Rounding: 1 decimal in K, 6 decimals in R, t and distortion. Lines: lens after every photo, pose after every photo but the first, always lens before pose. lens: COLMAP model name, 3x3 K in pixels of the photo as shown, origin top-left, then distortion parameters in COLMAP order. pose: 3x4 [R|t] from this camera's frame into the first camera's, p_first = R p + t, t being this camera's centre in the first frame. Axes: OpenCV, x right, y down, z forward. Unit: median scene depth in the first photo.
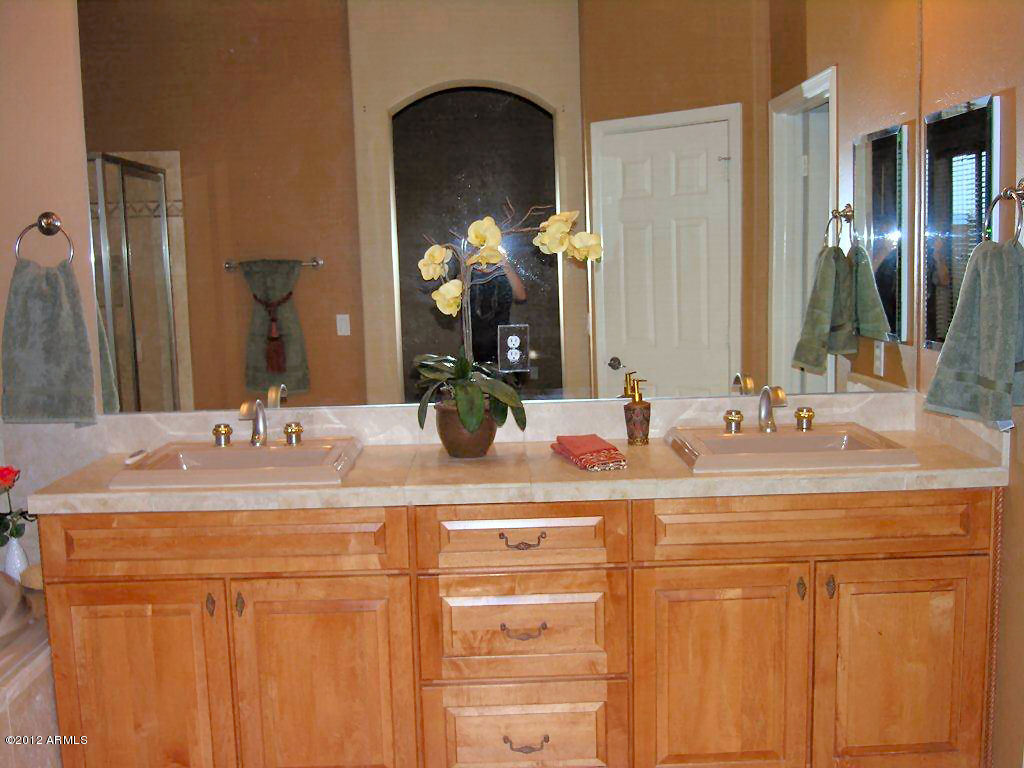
lens RADIAL K [[1031.0, 0, 511.3], [0, 1031.0, 379.8], [0, 0, 1]] dist [-0.054684, -0.004247]
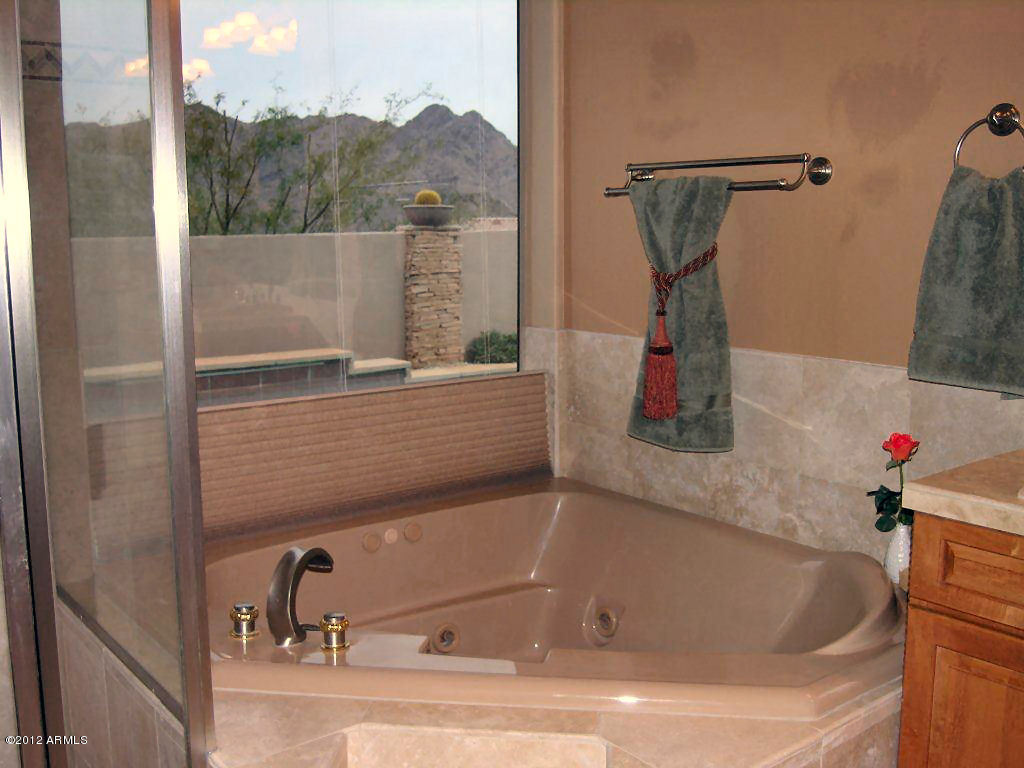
lens RADIAL K [[1031.0, 0, 511.3], [0, 1031.0, 379.8], [0, 0, 1]] dist [-0.054684, -0.004247]
pose [[0.597905, 0.142426, -0.788812, -0.063748], [-0.100906, 0.989633, 0.102201, -0.005781], [0.795190, 0.018489, 0.606078, 0.282914]]
